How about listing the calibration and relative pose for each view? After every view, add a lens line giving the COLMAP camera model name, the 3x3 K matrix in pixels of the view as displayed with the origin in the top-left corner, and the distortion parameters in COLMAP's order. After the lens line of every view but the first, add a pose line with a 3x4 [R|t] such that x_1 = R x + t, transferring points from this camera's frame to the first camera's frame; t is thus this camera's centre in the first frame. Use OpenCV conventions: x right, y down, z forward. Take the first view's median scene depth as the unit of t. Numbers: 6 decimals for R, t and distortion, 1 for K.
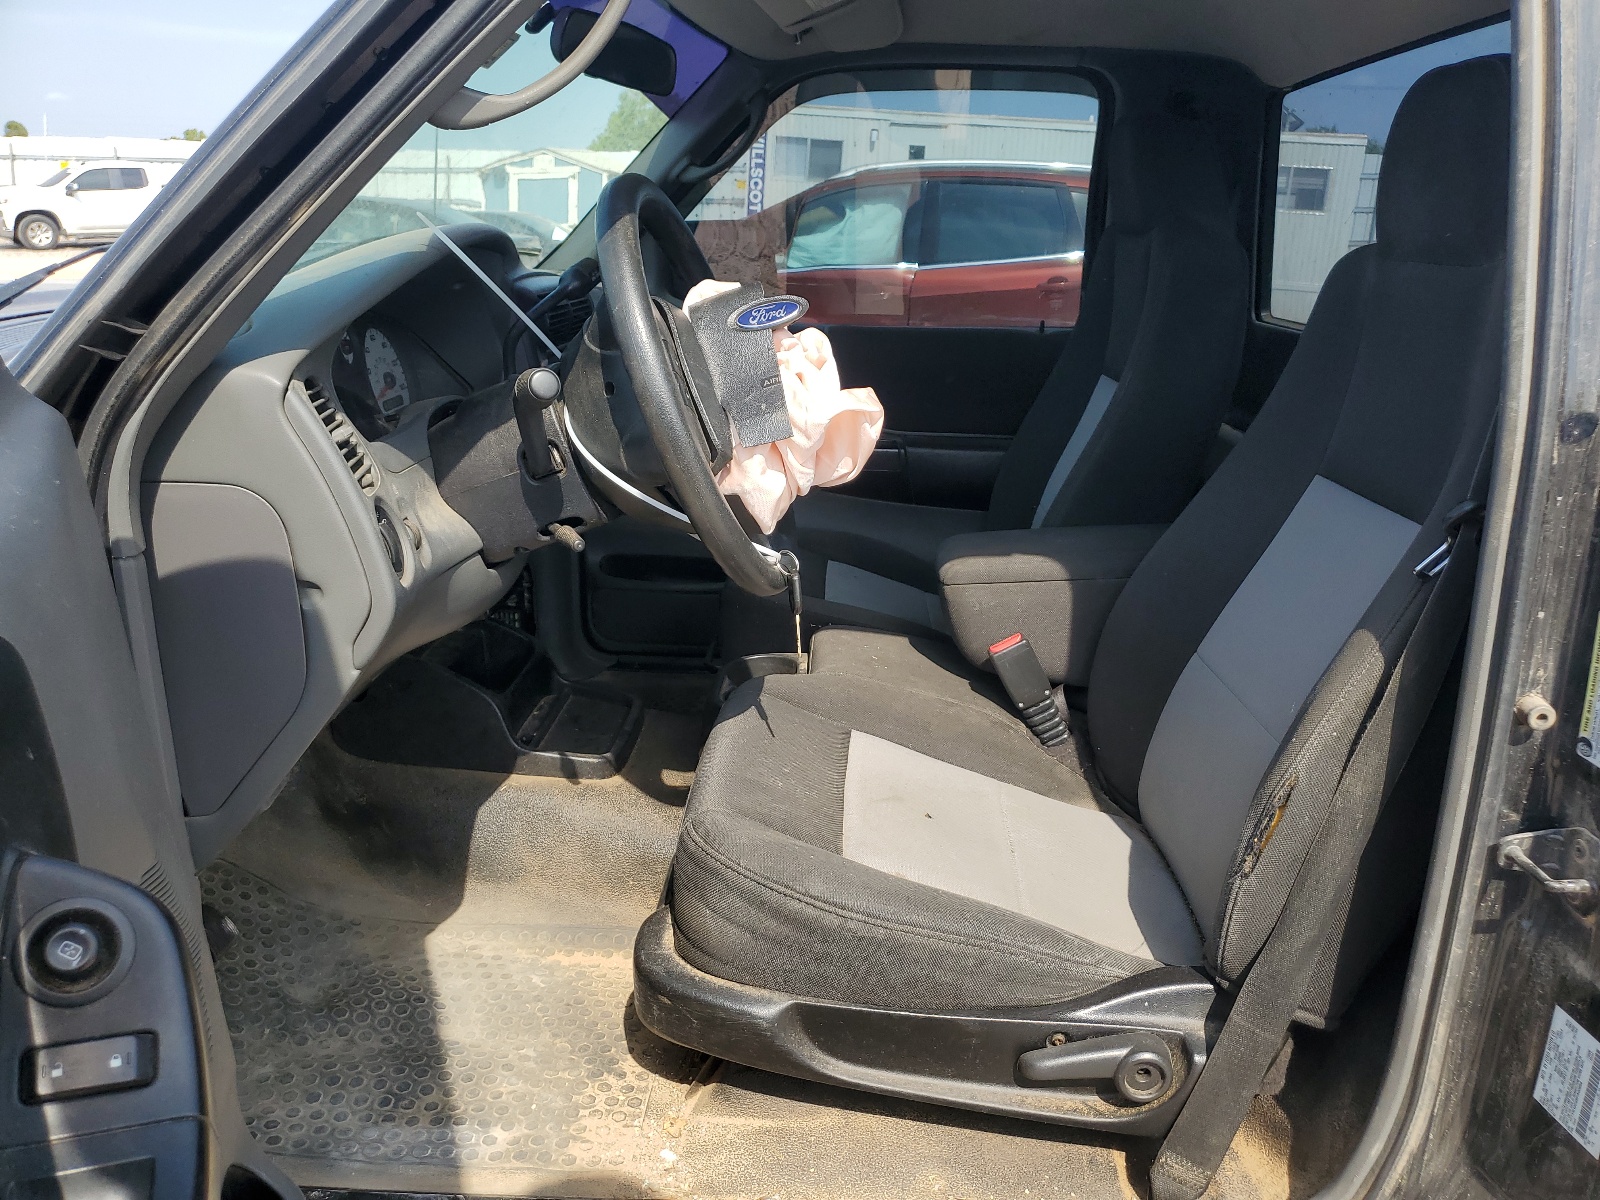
lens RADIAL K [[1232.9, 0, 799.3], [0, 1232.9, 598.2], [0, 0, 1]] dist [-0.017147, -0.002525]
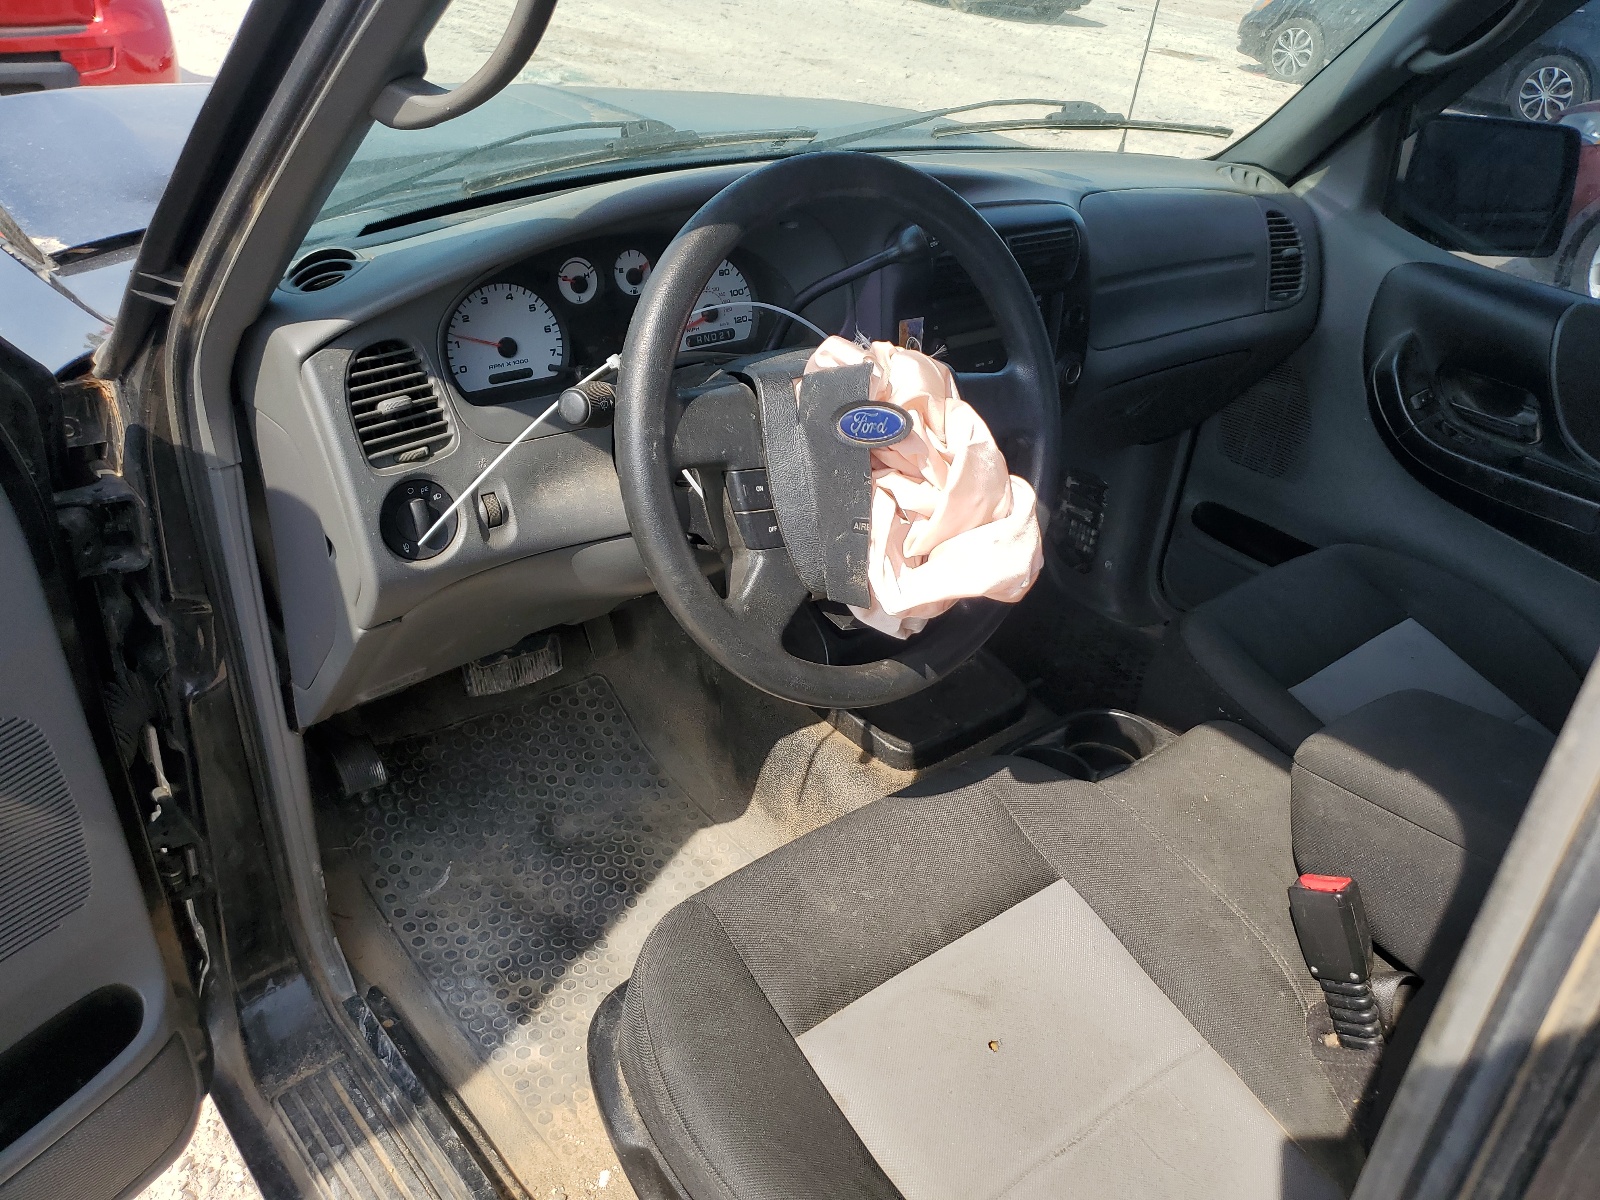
lens RADIAL K [[1232.9, 0, 801.5], [0, 1232.9, 599.6], [0, 0, 1]] dist [-0.017147, -0.002525]
pose [[0.700808, 0.382176, -0.602337, 0.388000], [-0.271349, 0.923722, 0.270382, -0.260523], [0.659726, -0.026042, 0.751055, 0.354735]]
